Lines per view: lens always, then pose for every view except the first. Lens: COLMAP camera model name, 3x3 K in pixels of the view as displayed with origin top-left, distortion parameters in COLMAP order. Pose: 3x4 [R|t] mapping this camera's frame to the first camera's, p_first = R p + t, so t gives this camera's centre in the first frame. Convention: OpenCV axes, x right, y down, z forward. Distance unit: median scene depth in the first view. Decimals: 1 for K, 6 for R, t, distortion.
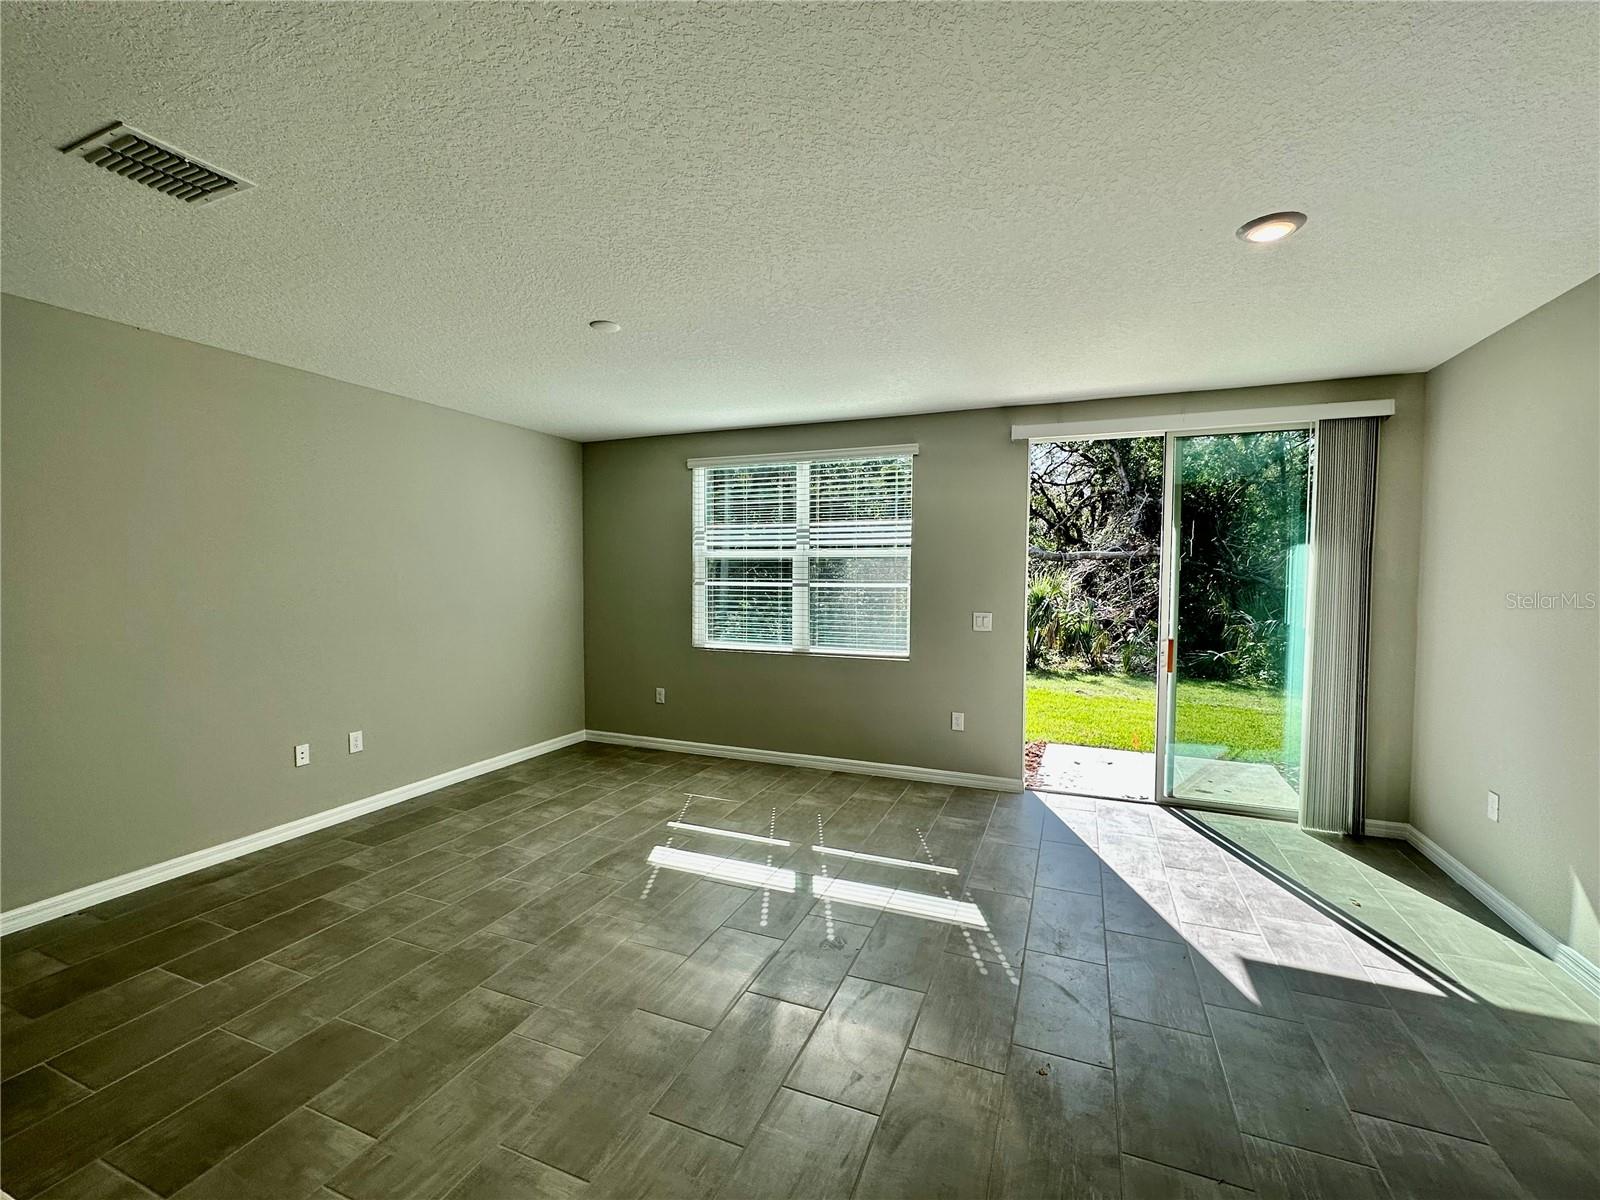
lens RADIAL K [[685.6, 0, 800.0], [0, 685.6, 600.0], [0, 0, 1]] dist [0.000427, 0.000109]
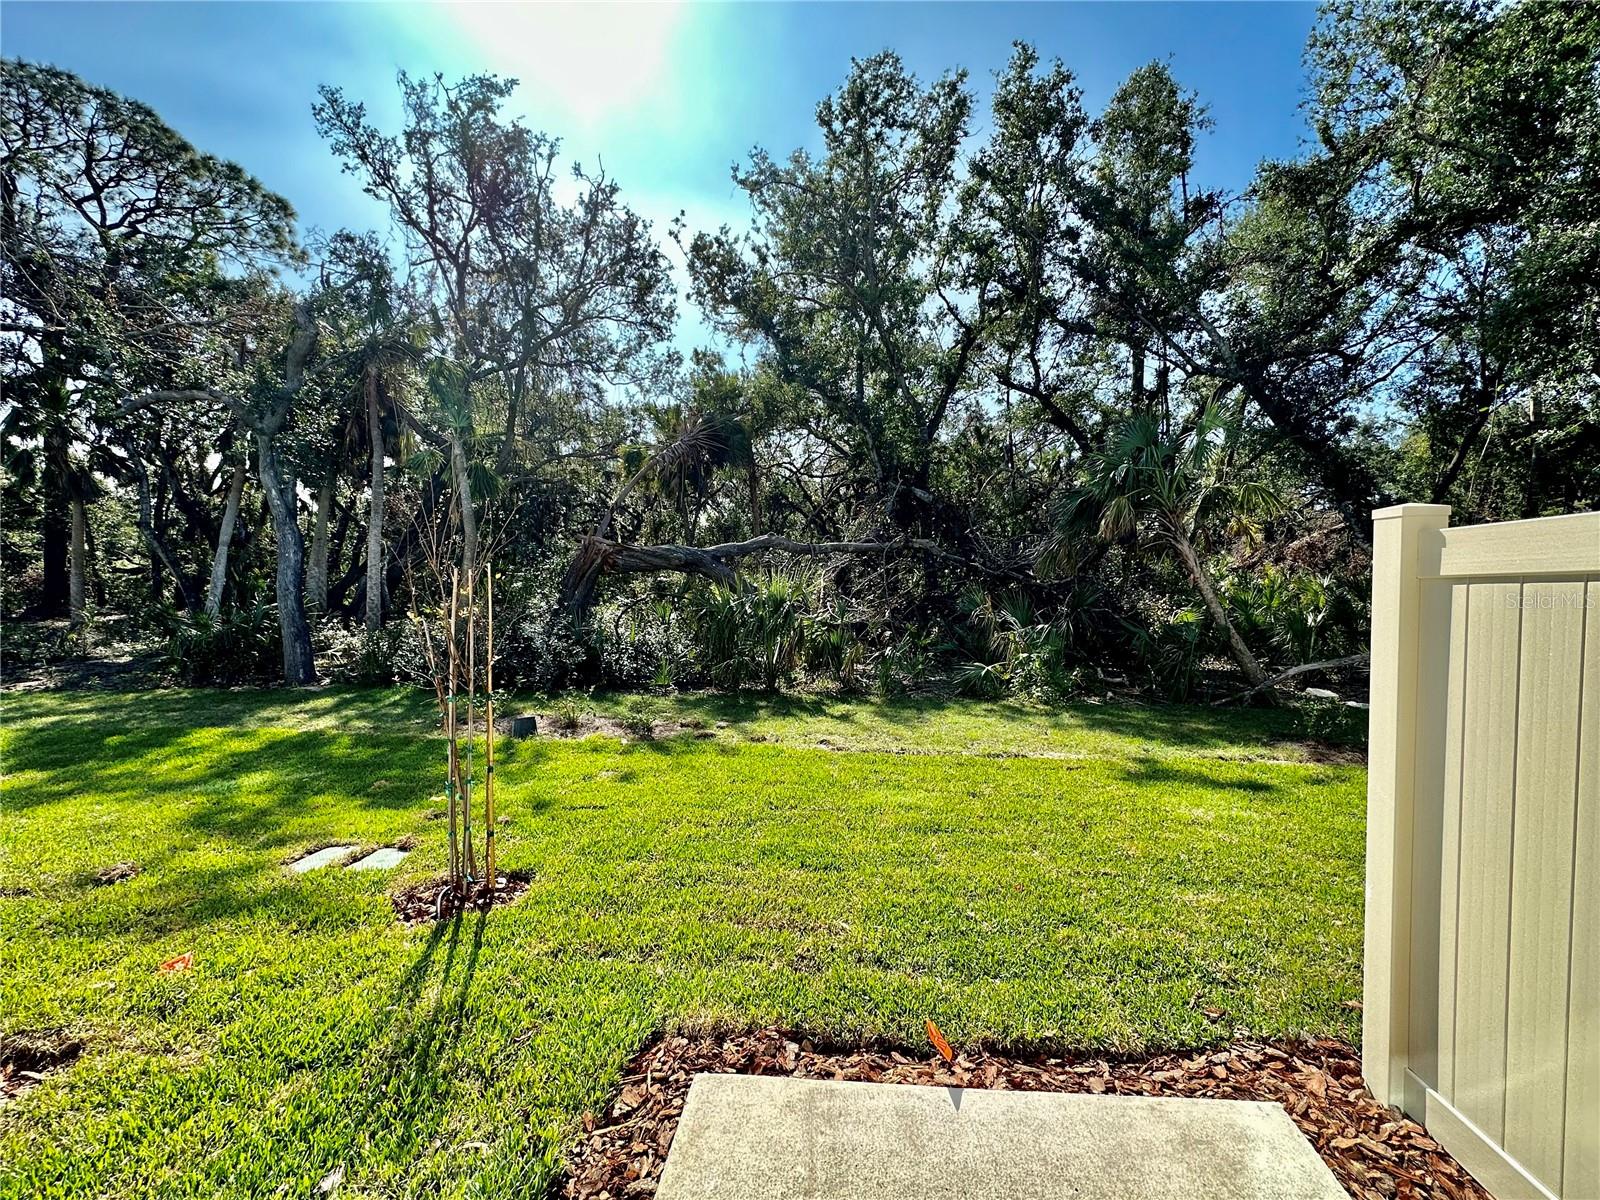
lens RADIAL K [[685.6, 0, 800.0], [0, 685.6, 600.0], [0, 0, 1]] dist [0.000427, 0.000109]
pose [[0.945902, -0.015178, 0.324096, 0.132257], [0.012866, 0.999874, 0.009276, -0.011060], [-0.324196, -0.004604, 0.945979, 0.289154]]
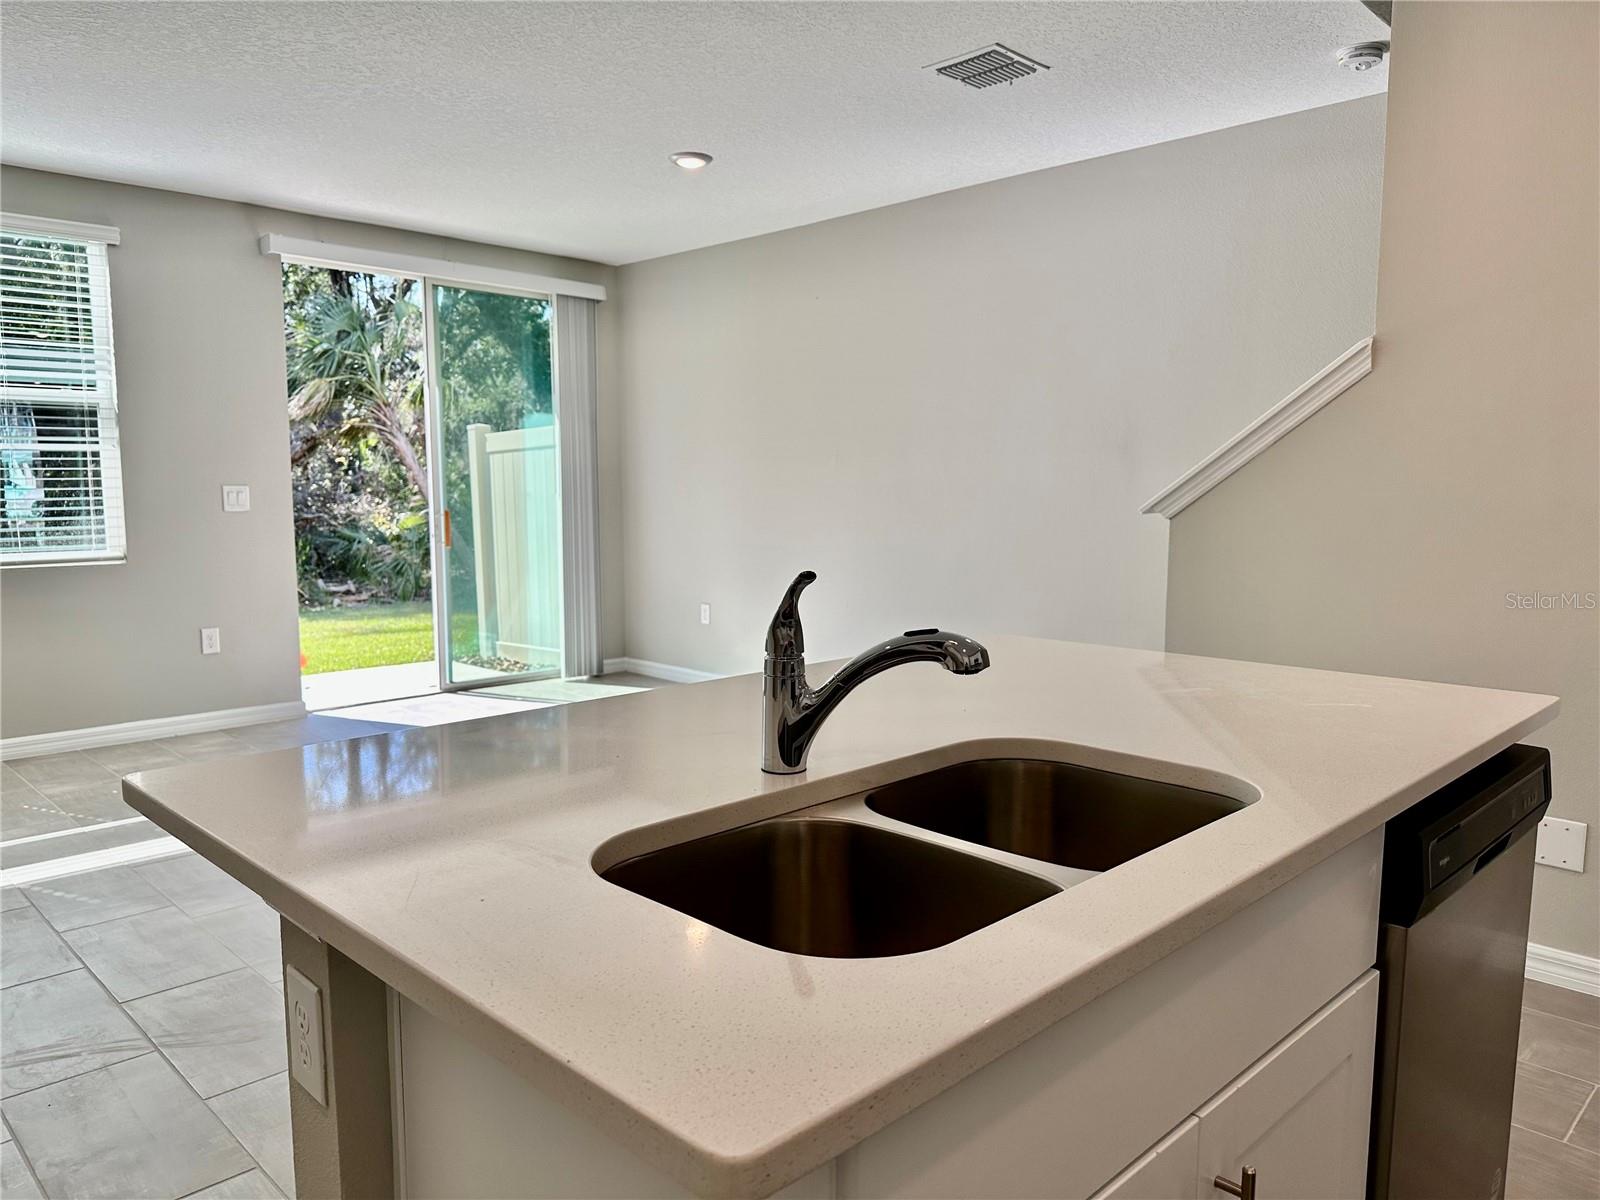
lens RADIAL K [[1136.3, 0, 800.0], [0, 1136.3, 600.0], [0, 0, 1]] dist [0.003781, 0.001046]
pose [[0.387256, -0.099667, 0.916569, -0.195540], [0.039471, 0.995021, 0.091521, 0.016354], [-0.921127, 0.000736, 0.389262, -0.006522]]
